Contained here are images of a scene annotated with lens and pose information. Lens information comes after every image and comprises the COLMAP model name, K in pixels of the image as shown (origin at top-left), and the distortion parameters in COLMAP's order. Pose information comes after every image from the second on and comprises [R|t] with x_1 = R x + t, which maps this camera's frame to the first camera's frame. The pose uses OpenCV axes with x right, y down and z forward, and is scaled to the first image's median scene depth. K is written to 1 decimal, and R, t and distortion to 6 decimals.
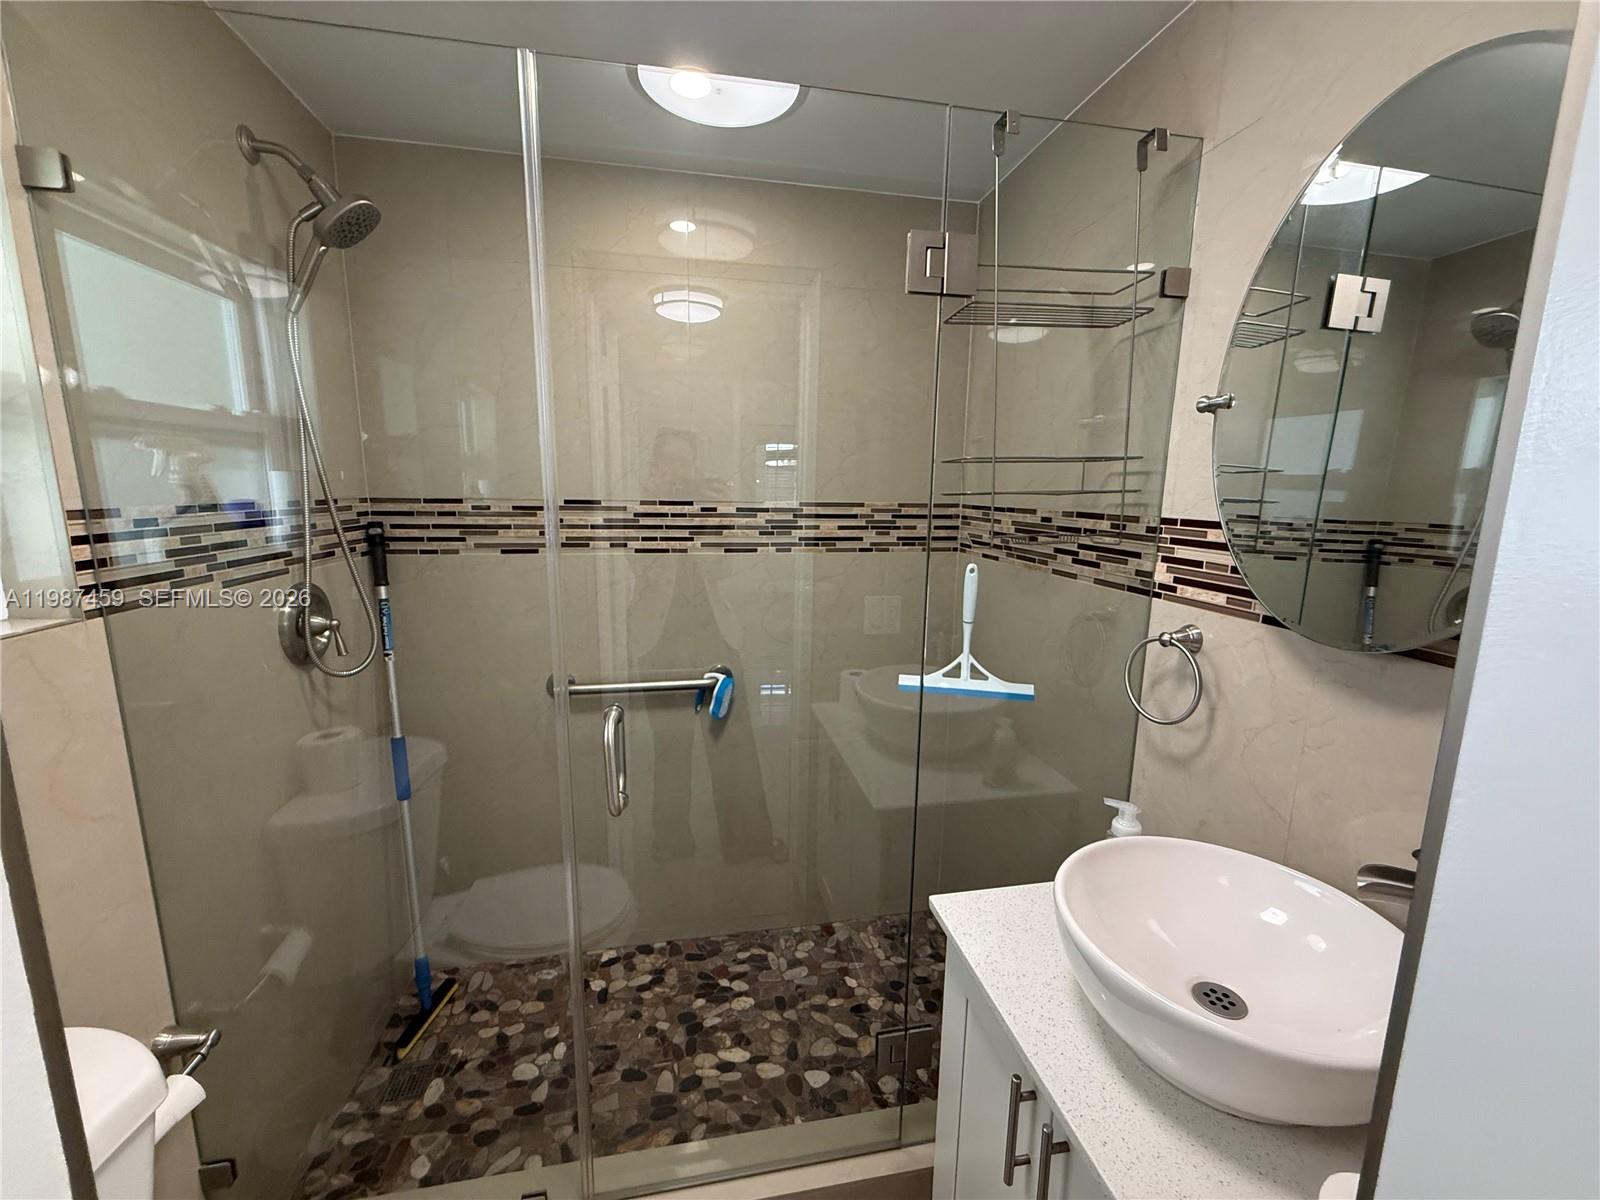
lens RADIAL K [[640.7, 0, 796.0], [0, 640.7, 601.0], [0, 0, 1]] dist [0.000164, -0.000255]
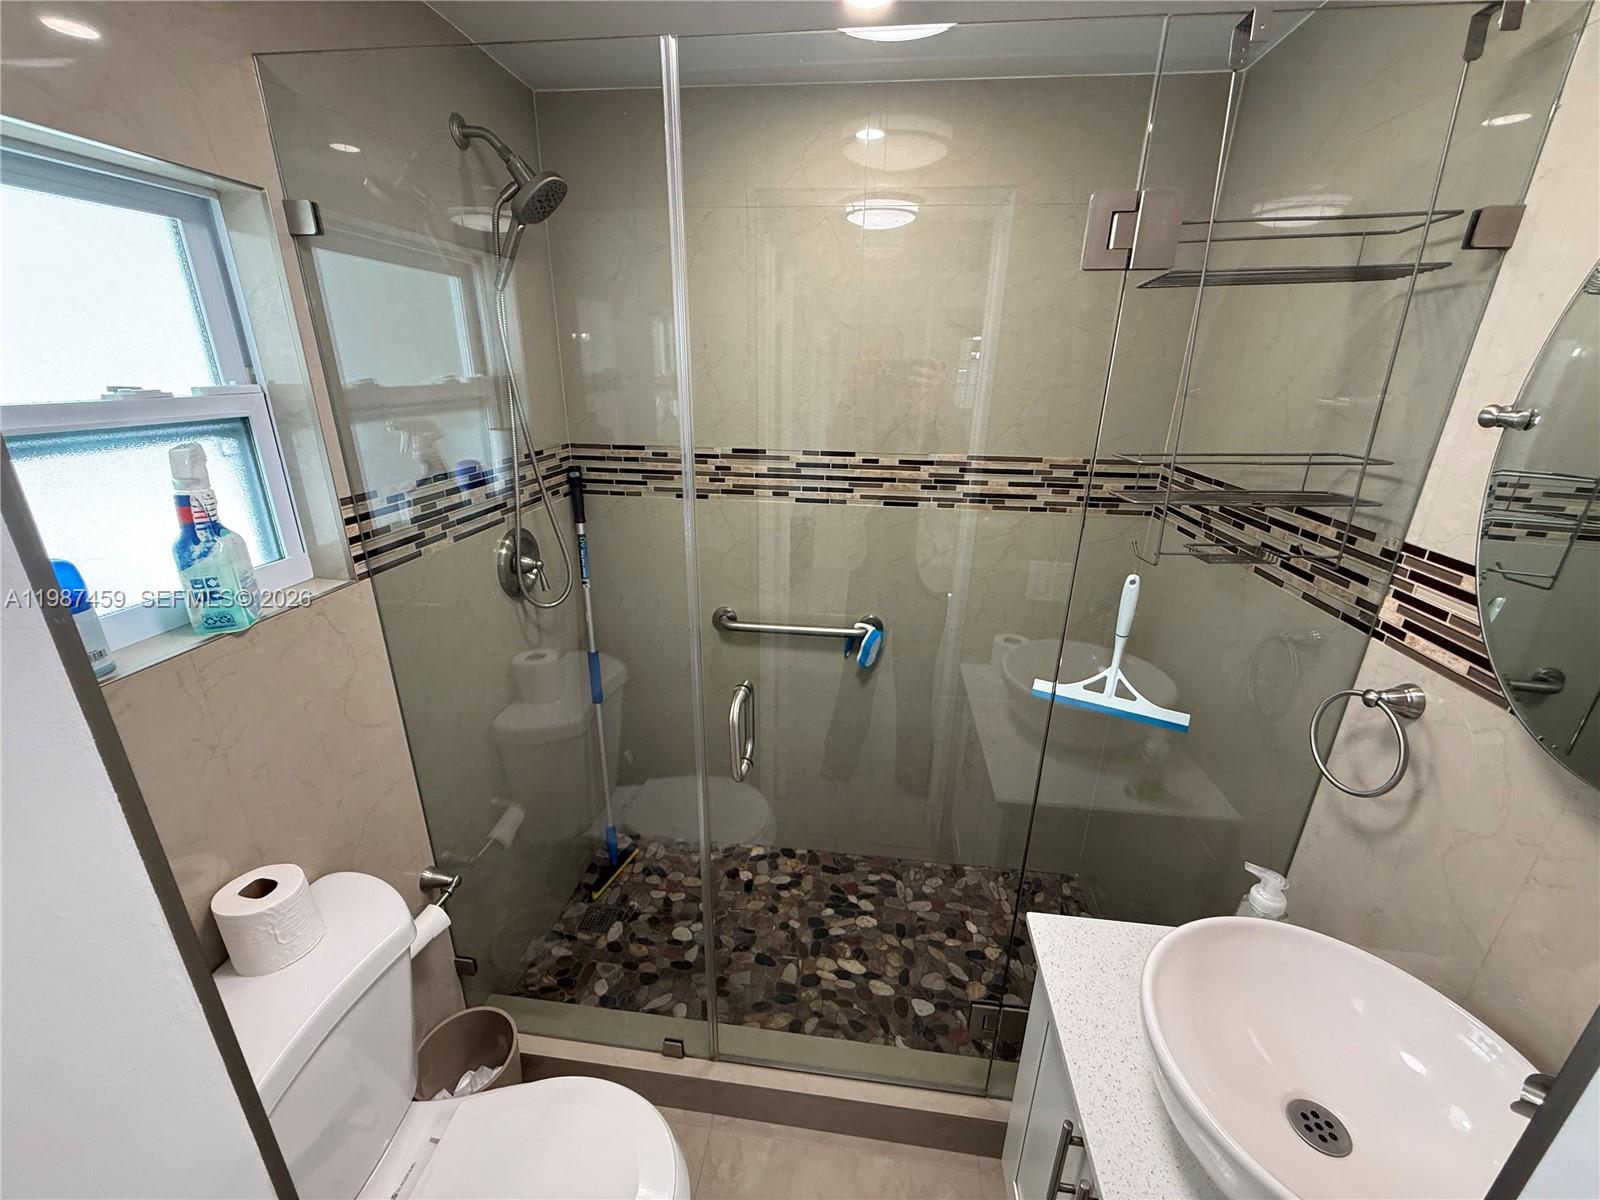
lens RADIAL K [[639.4, 0, 794.5], [0, 639.4, 603.0], [0, 0, 1]] dist [-0.000683, 0.000049]
pose [[0.952840, 0.104908, -0.284762, 0.065294], [-0.054820, 0.982413, 0.178494, -0.118547], [0.298479, -0.154465, 0.941834, 0.016887]]
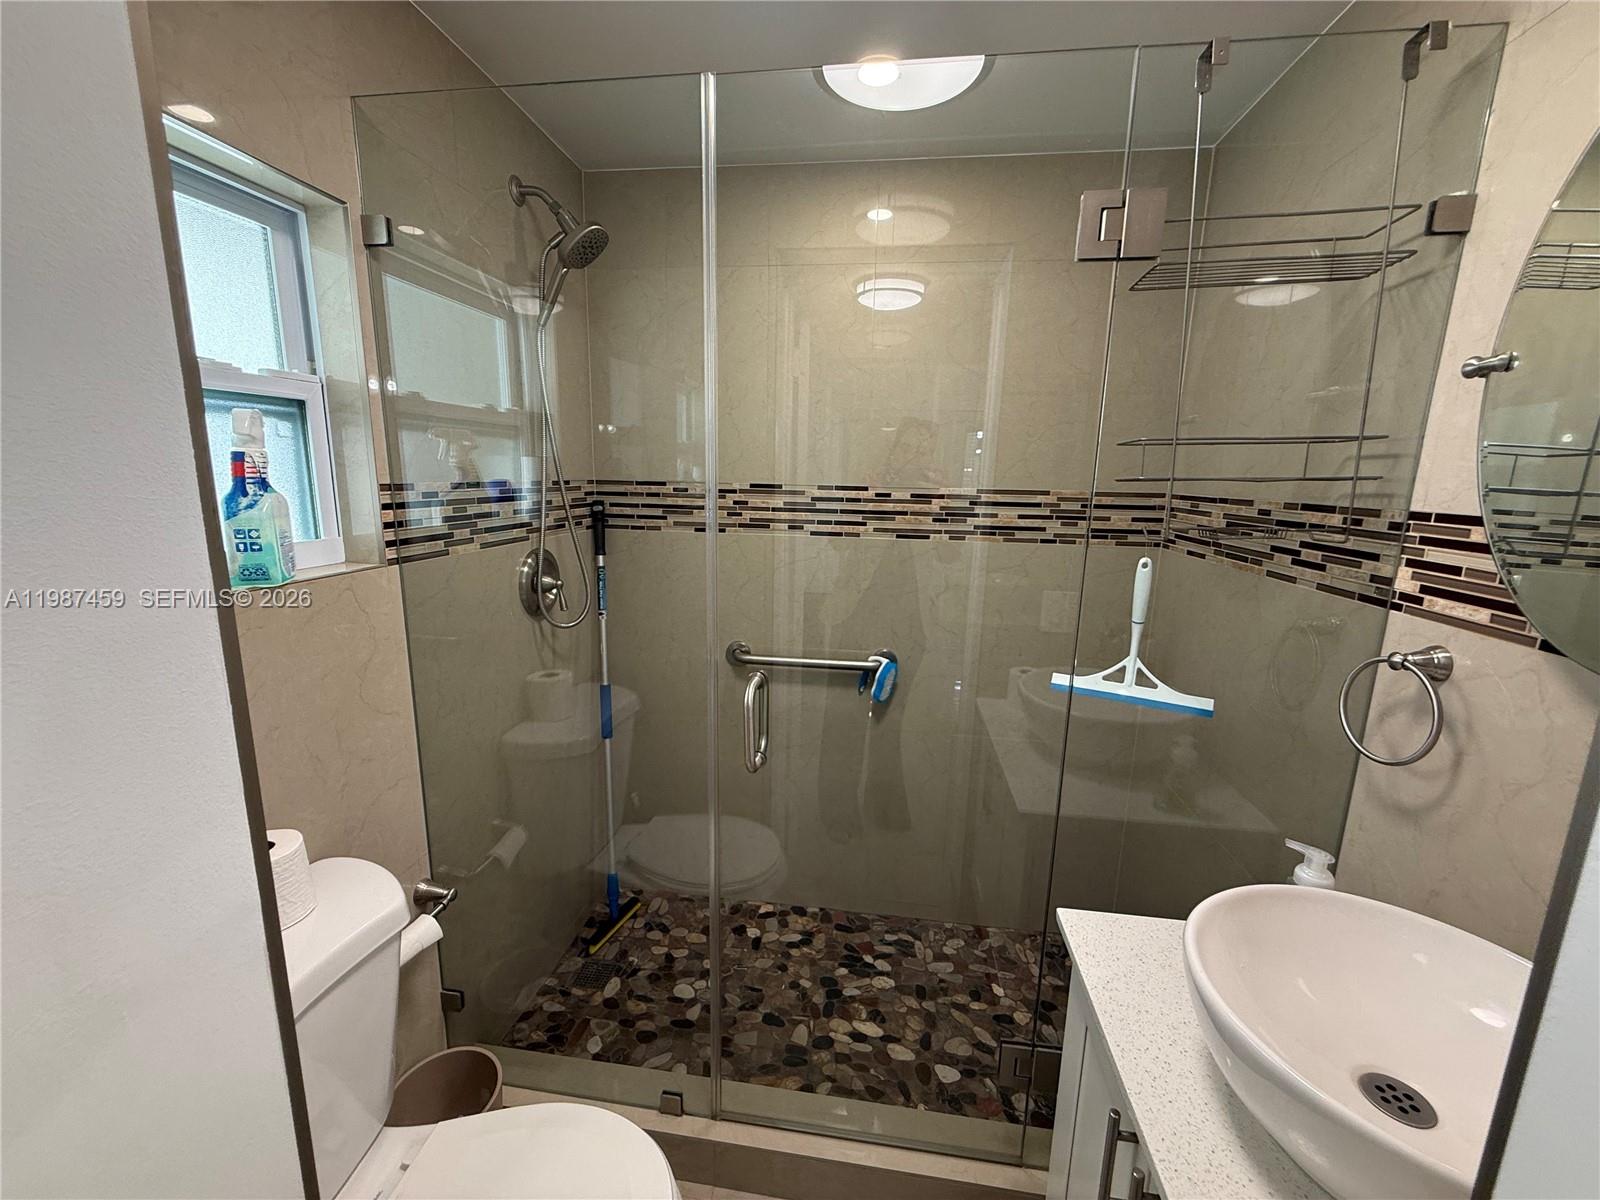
lens RADIAL K [[640.7, 0, 796.0], [0, 640.7, 601.0], [0, 0, 1]] dist [0.000164, -0.000255]
pose [[0.947657, 0.068164, -0.311931, 0.073750], [-0.063191, 0.997662, 0.026035, 0.007884], [0.312976, -0.004962, 0.949748, -0.006584]]
